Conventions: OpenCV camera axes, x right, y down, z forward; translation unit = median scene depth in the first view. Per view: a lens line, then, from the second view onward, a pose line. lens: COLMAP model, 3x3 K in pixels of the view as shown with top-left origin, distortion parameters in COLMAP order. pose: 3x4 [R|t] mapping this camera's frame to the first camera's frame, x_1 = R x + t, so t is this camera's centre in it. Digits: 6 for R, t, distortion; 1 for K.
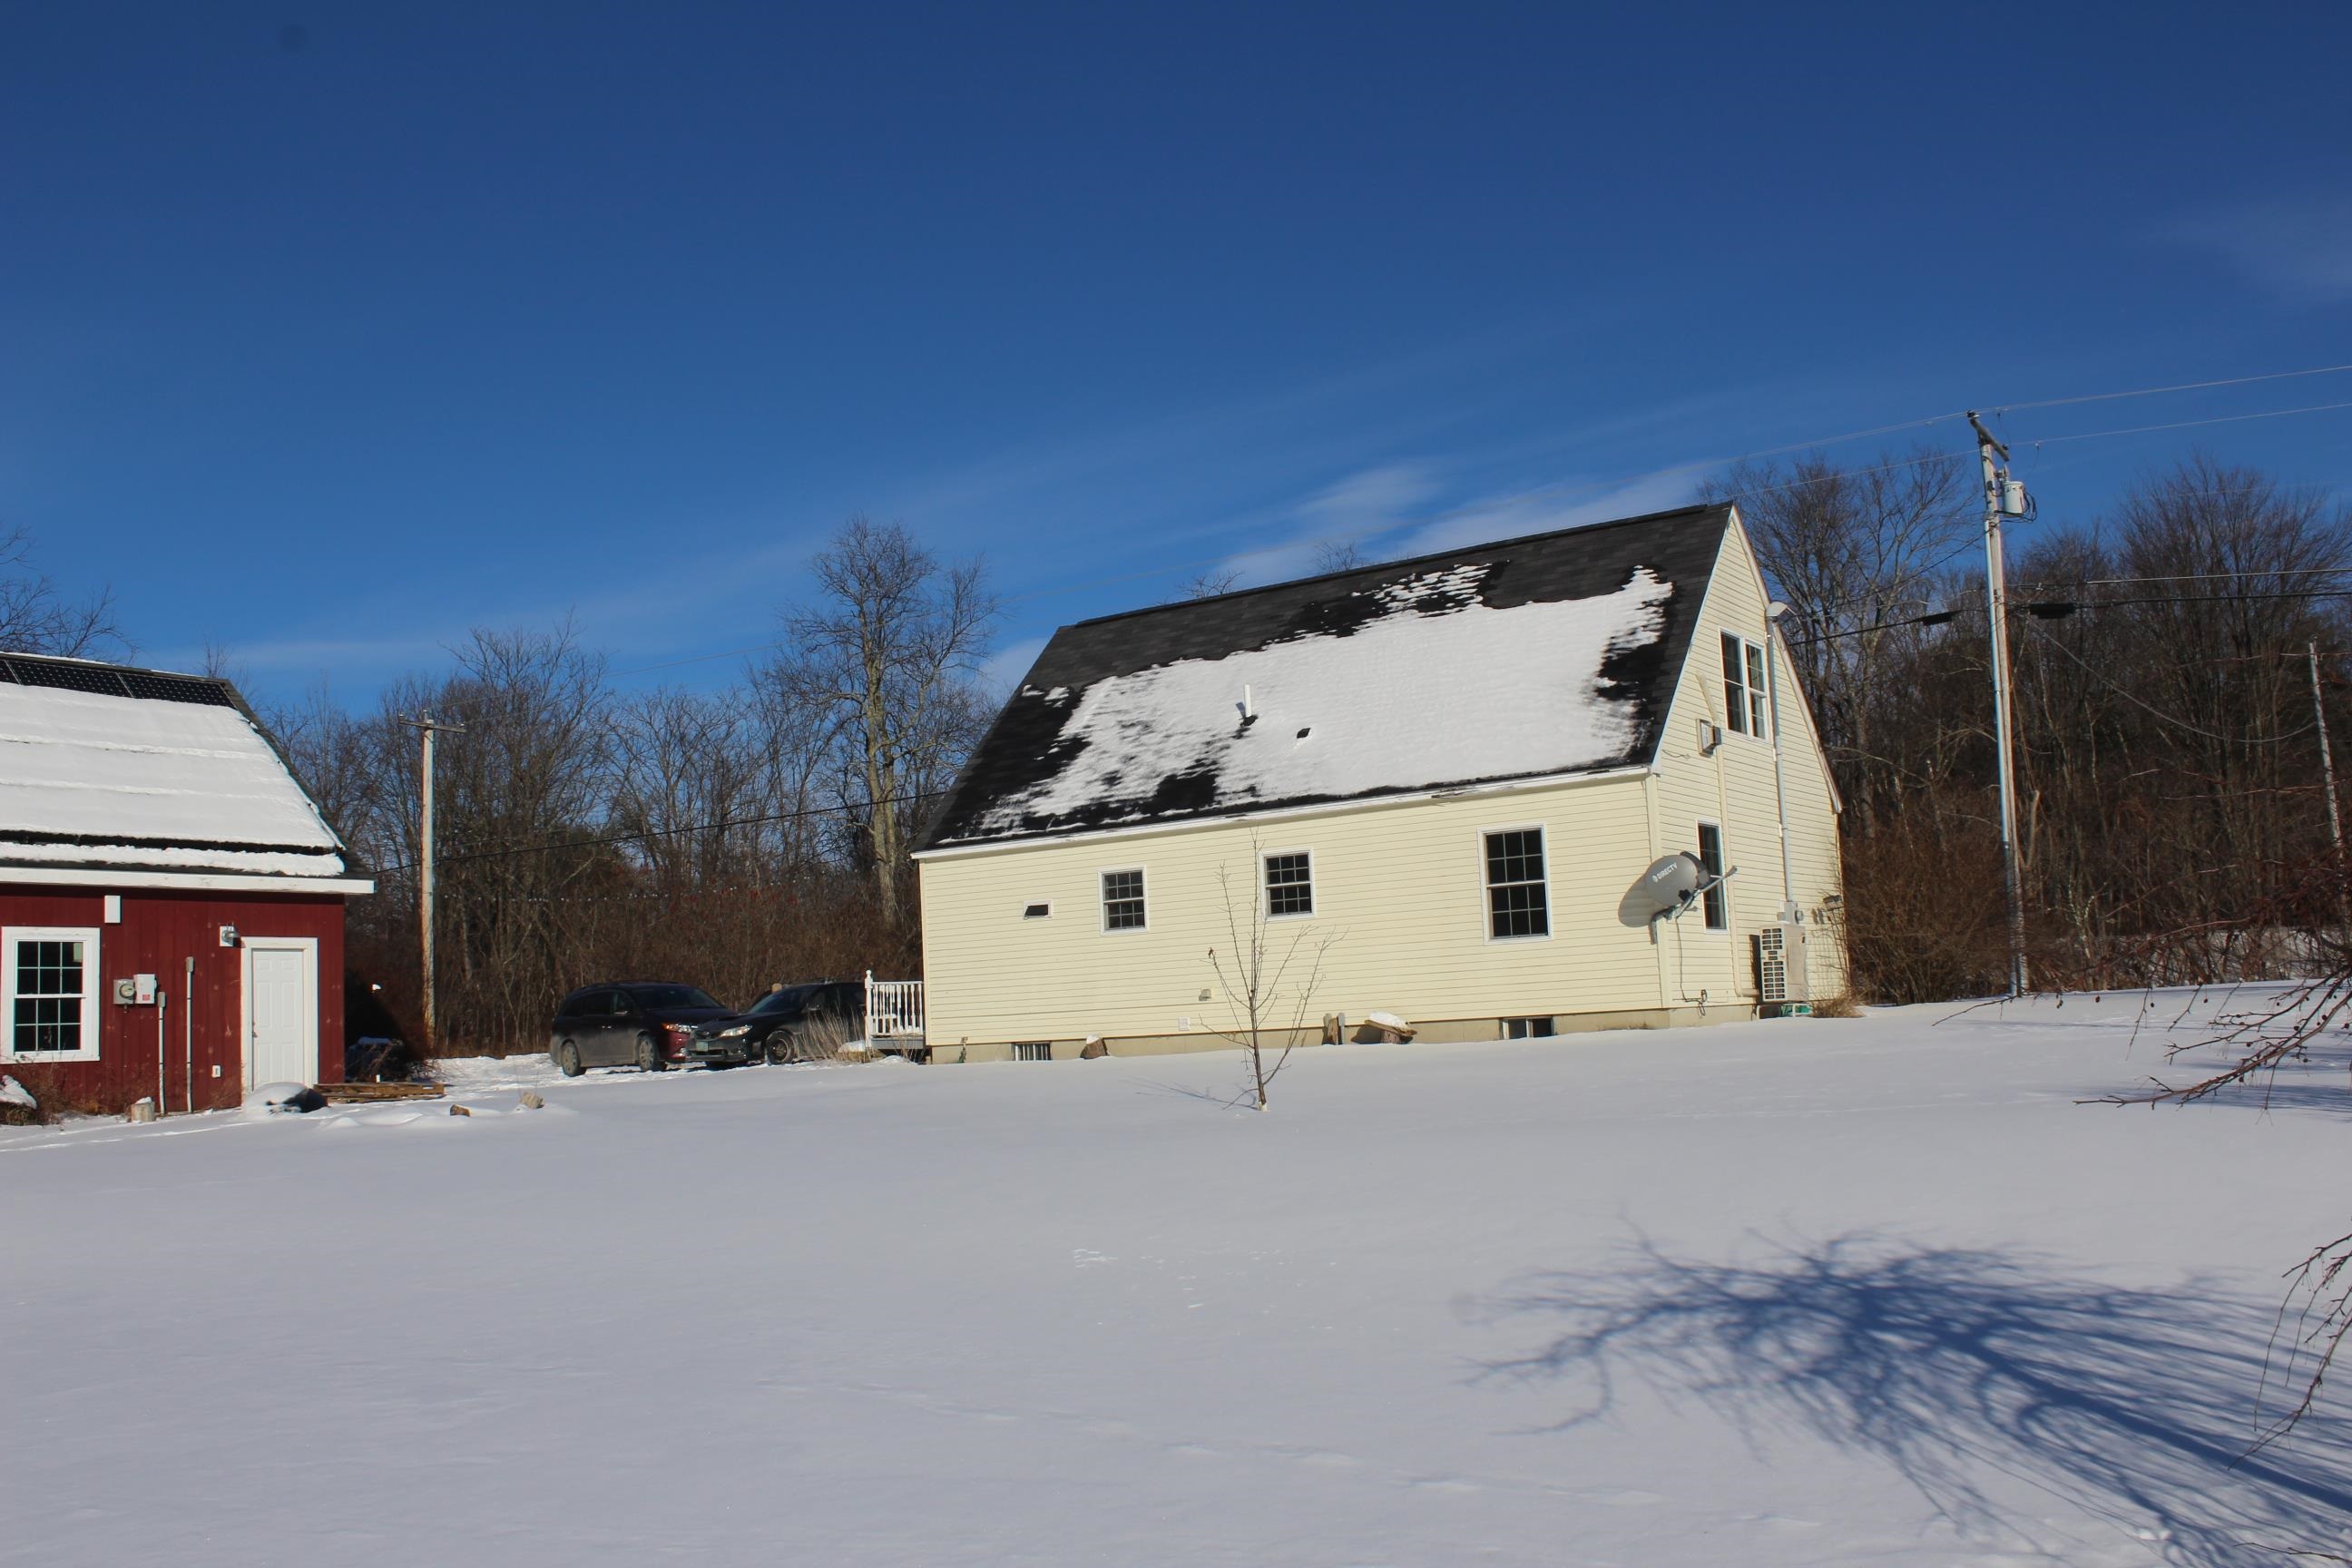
lens RADIAL K [[2022.9, 0, 1176.0], [0, 2022.9, 784.0], [0, 0, 1]] dist [-0.283143, 0.000192]
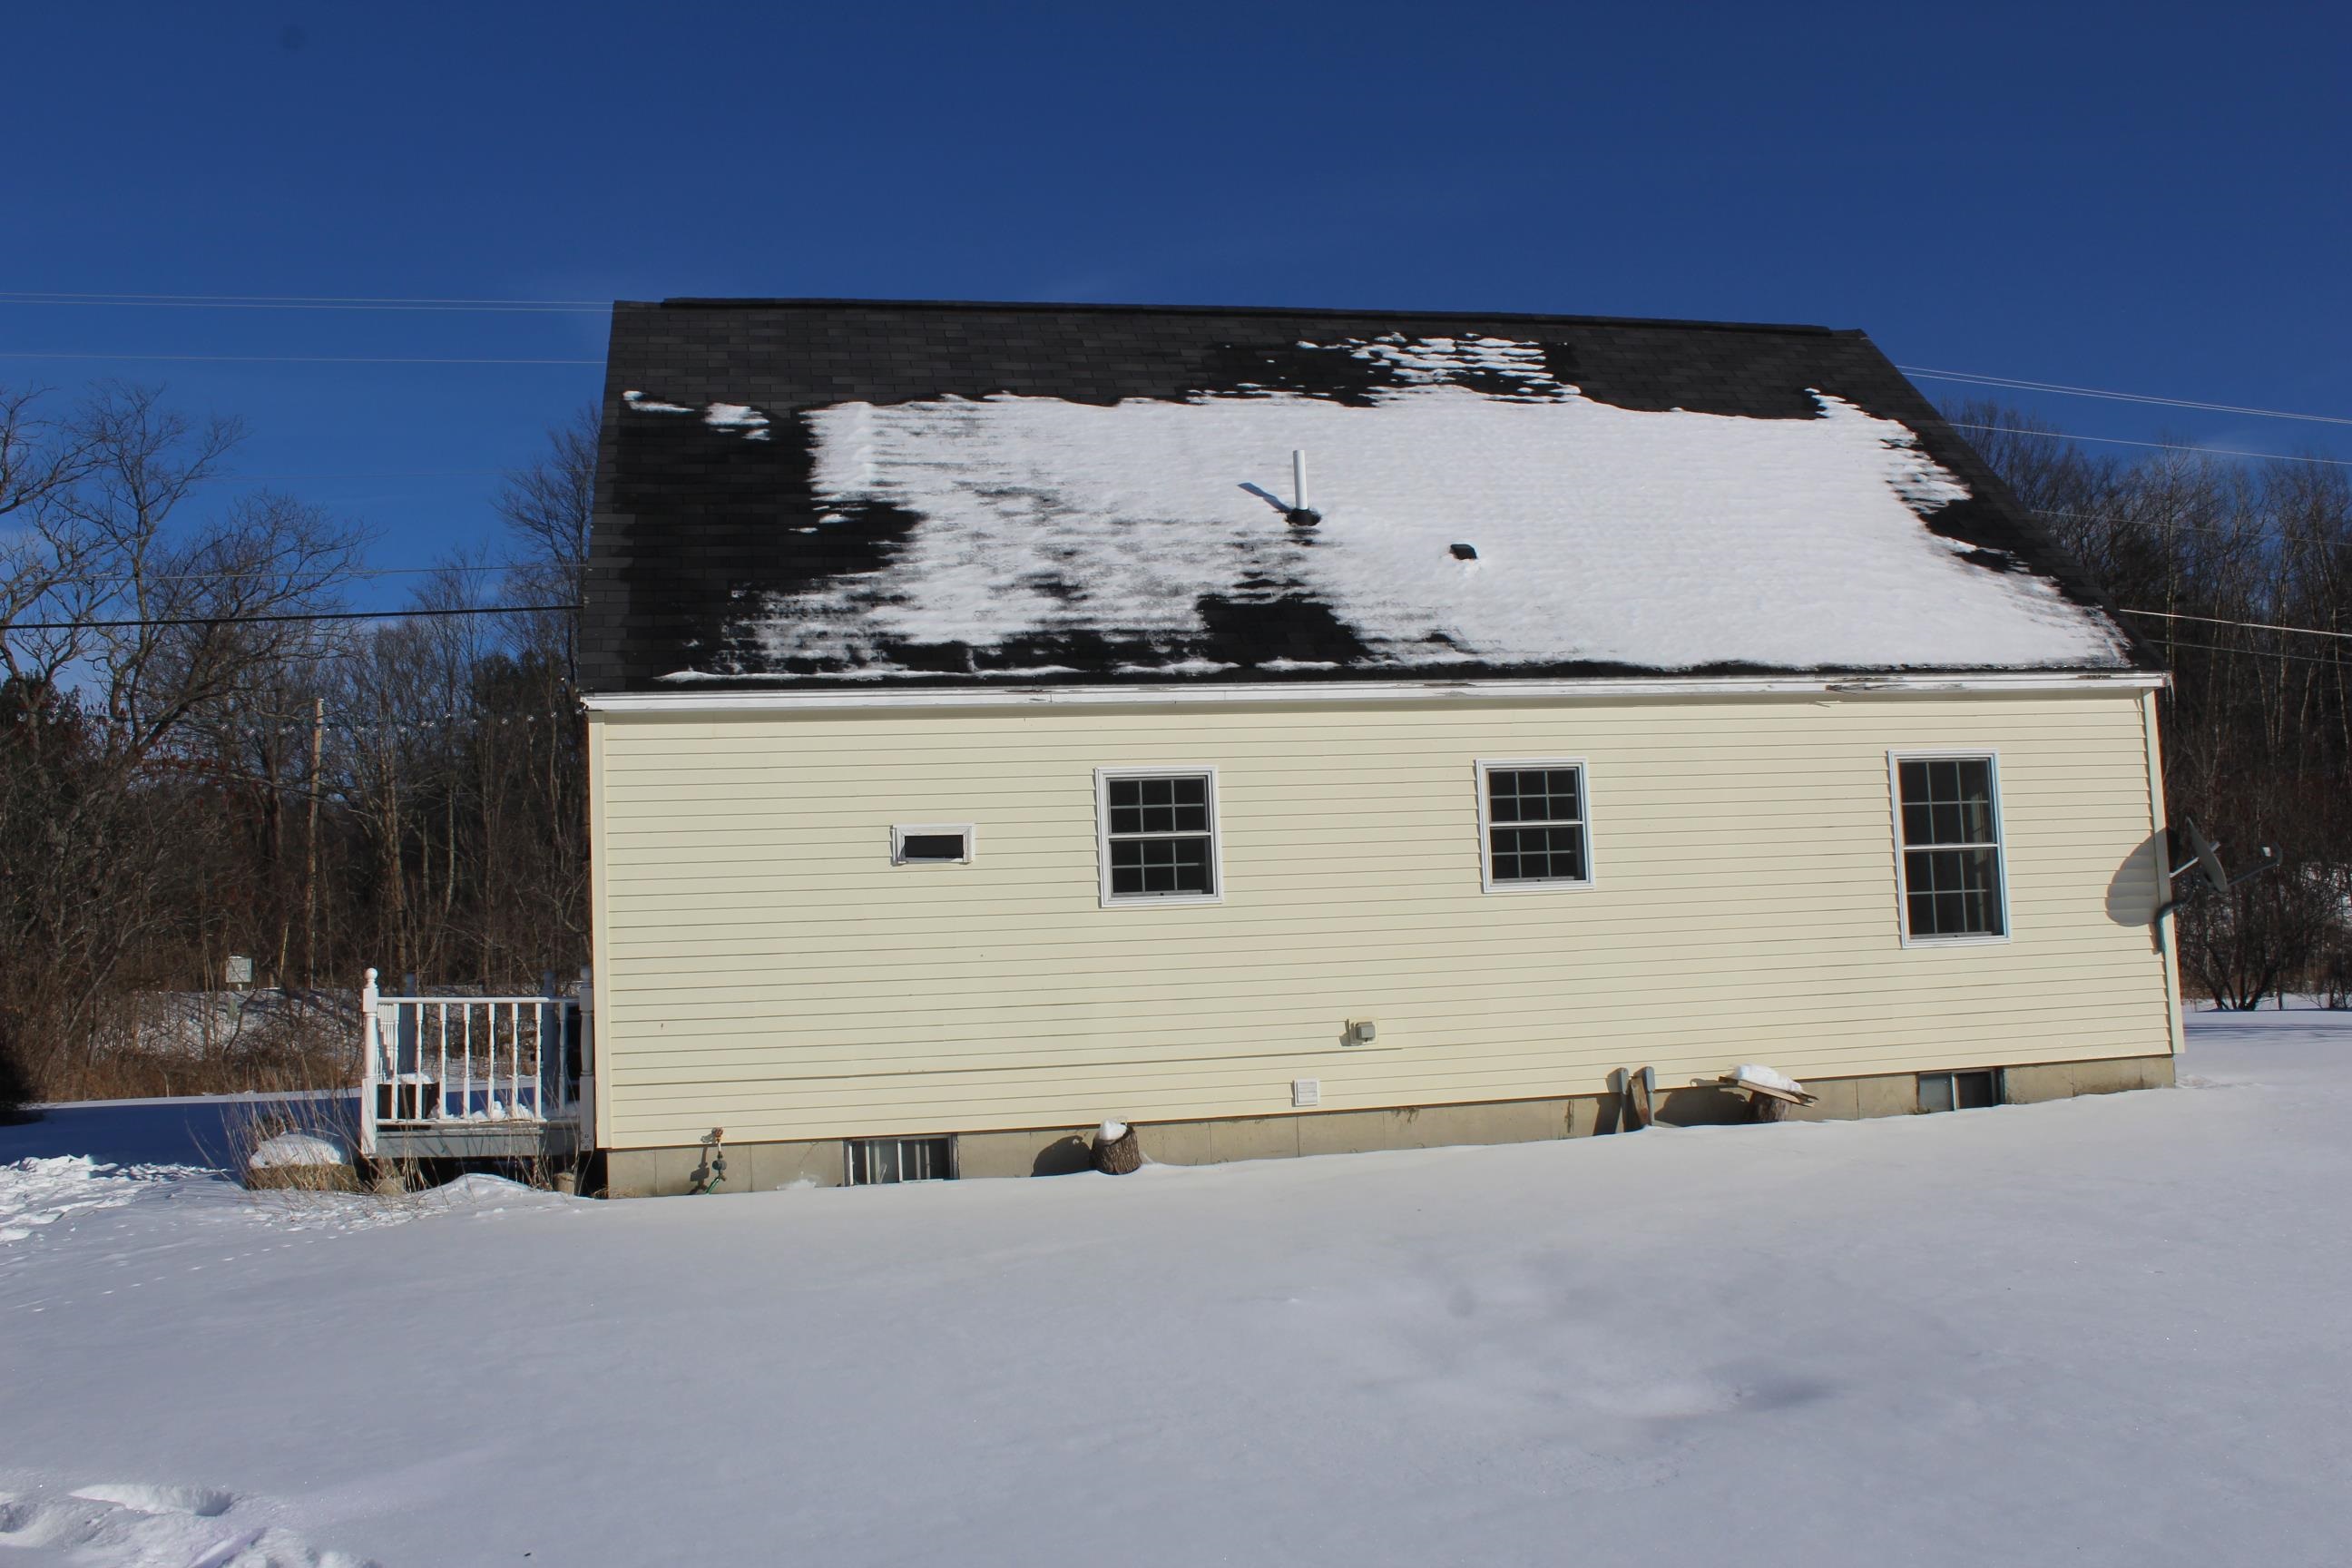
lens RADIAL K [[2007.8, 0, 1176.0], [0, 2007.8, 784.0], [0, 0, 1]] dist [-0.145602, 0.002271]
pose [[0.707058, 0.086113, 0.701893, -0.368388], [-0.078280, 0.995989, -0.043340, 0.067397], [-0.702810, -0.024300, 0.710963, 0.676212]]
